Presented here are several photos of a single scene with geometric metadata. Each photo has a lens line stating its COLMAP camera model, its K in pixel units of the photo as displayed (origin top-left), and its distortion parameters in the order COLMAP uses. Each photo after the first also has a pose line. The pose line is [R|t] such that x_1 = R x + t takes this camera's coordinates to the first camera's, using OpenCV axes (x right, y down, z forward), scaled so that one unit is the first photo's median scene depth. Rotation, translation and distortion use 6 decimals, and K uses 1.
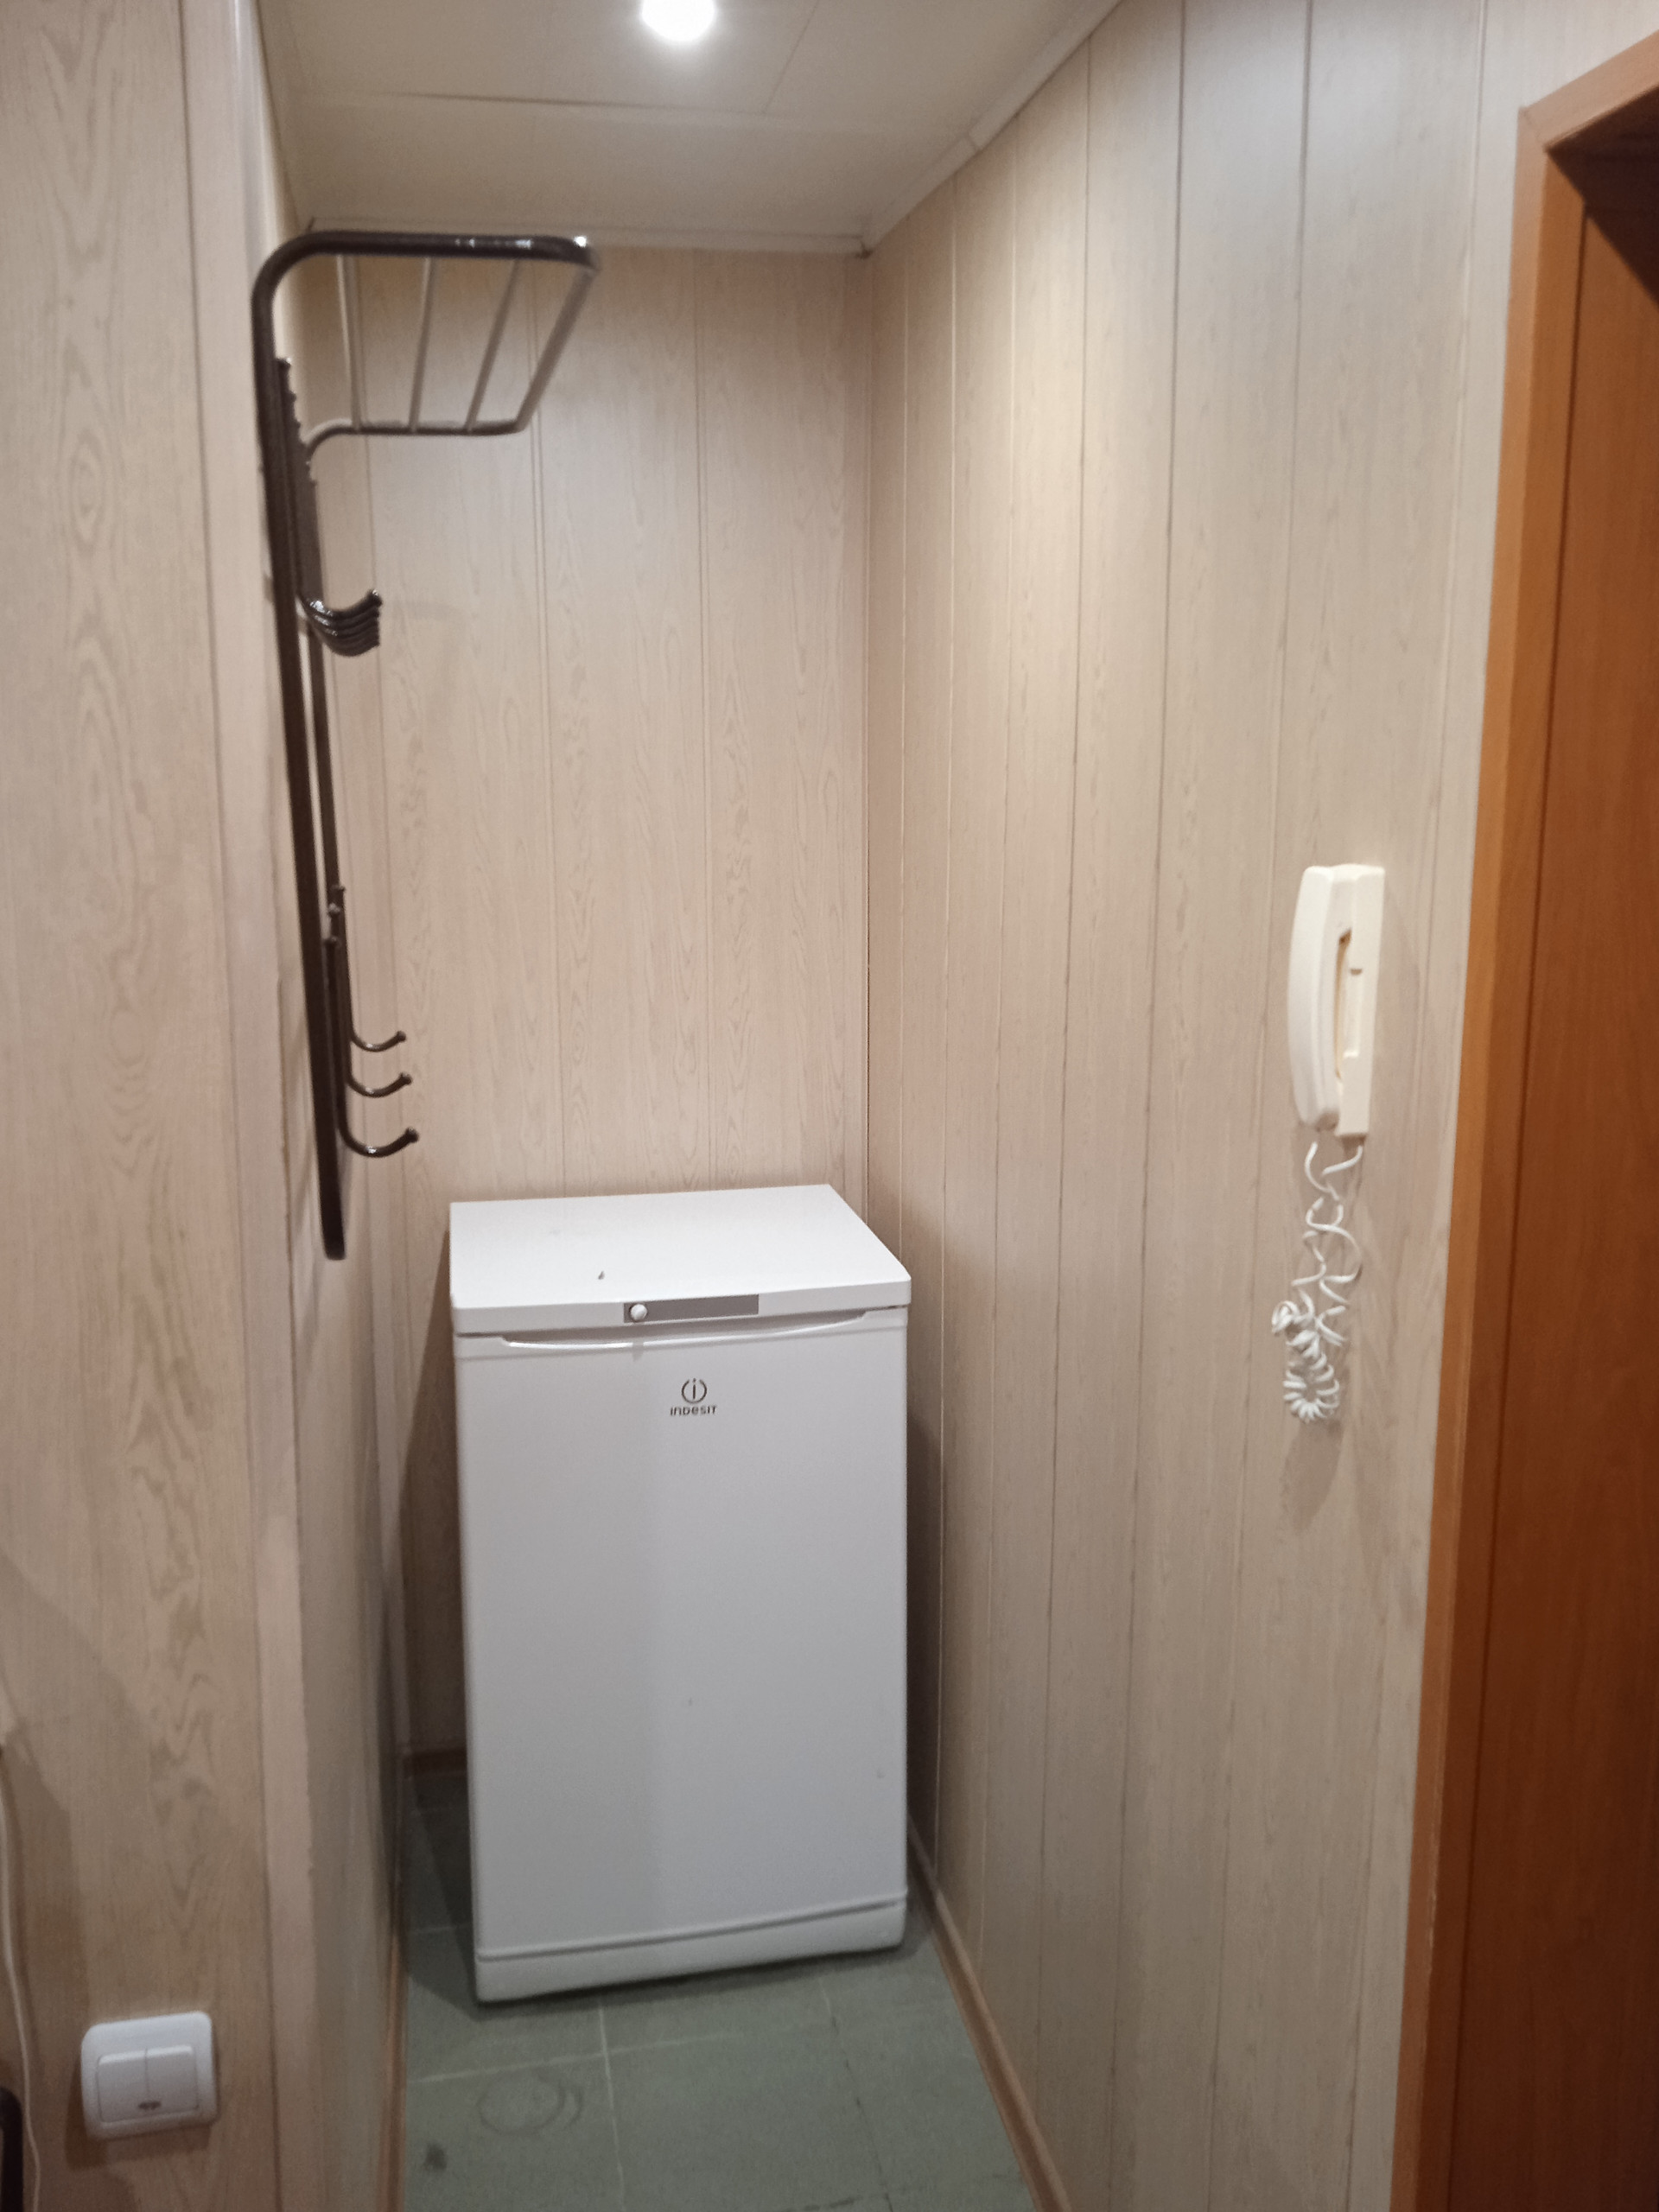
lens RADIAL K [[1803.6, 0, 837.2], [0, 1803.6, 1076.0], [0, 0, 1]] dist [0.070418, -0.077946]
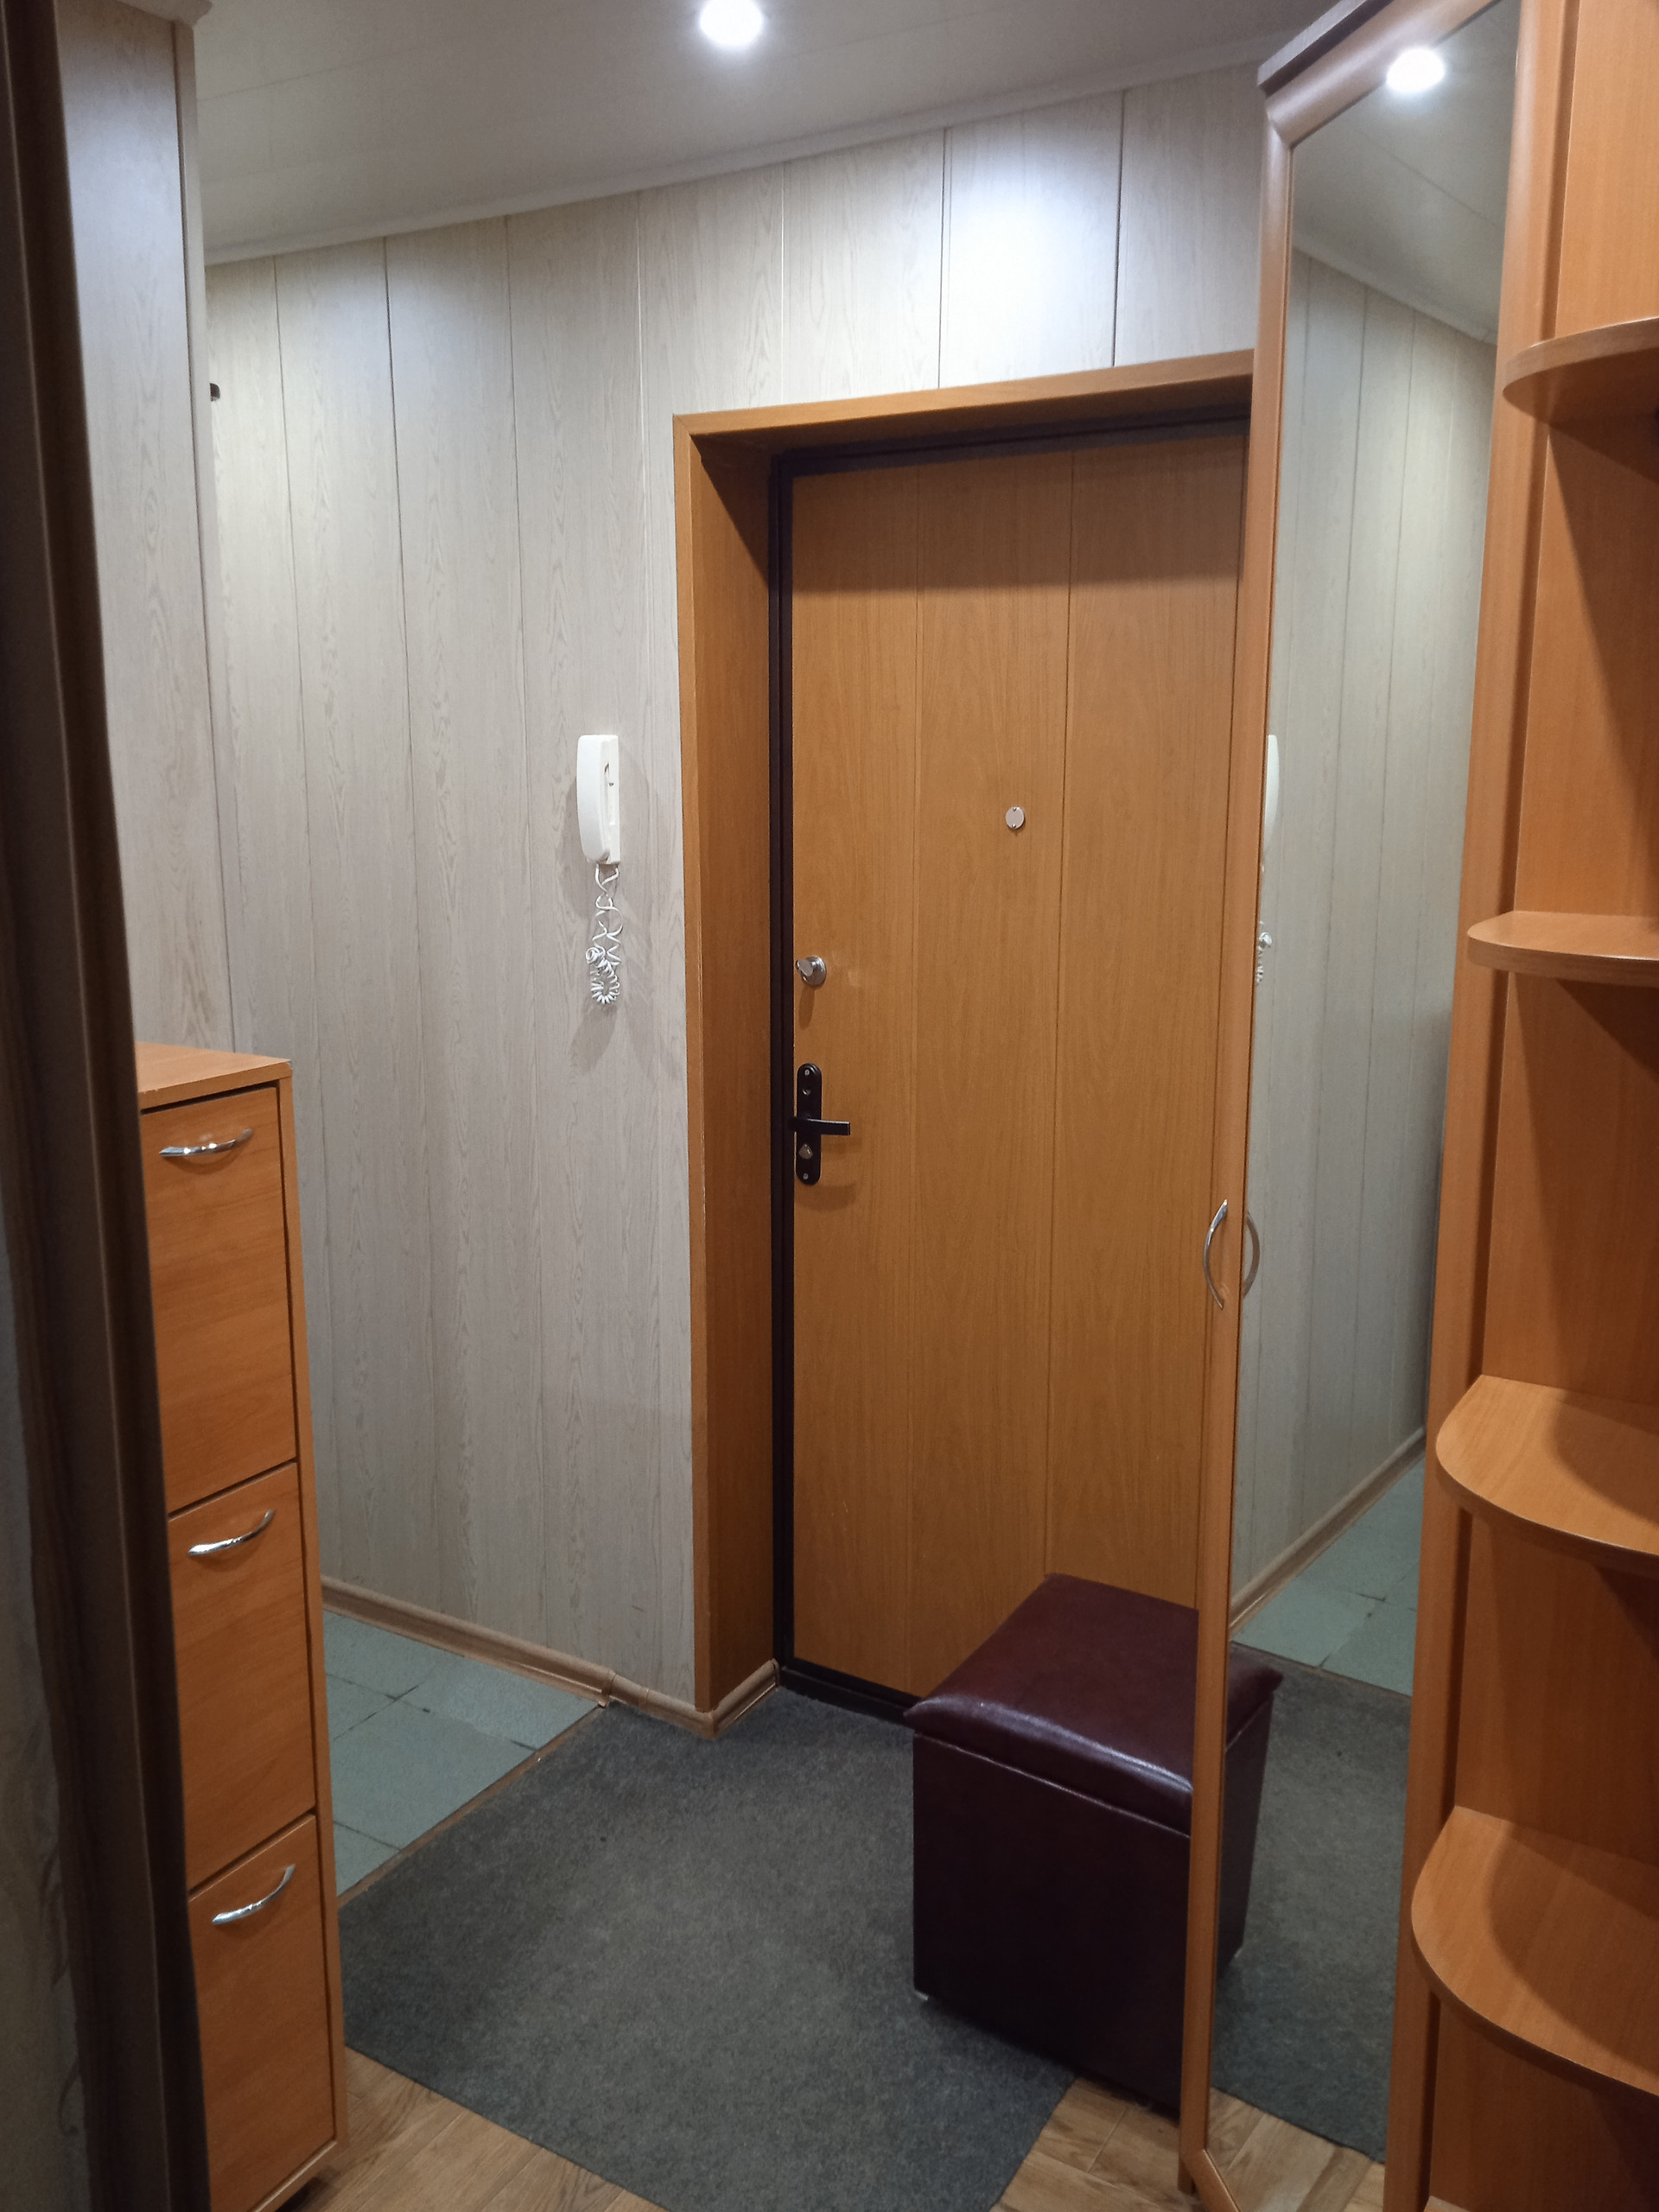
lens RADIAL K [[1826.8, 0, 842.1], [0, 1826.8, 1087.6], [0, 0, 1]] dist [0.072735, -0.115834]
pose [[0.672354, -0.137379, 0.727370, -1.160482], [0.132559, 0.989089, 0.064277, 0.195048], [-0.728264, 0.053203, 0.683229, -0.665880]]
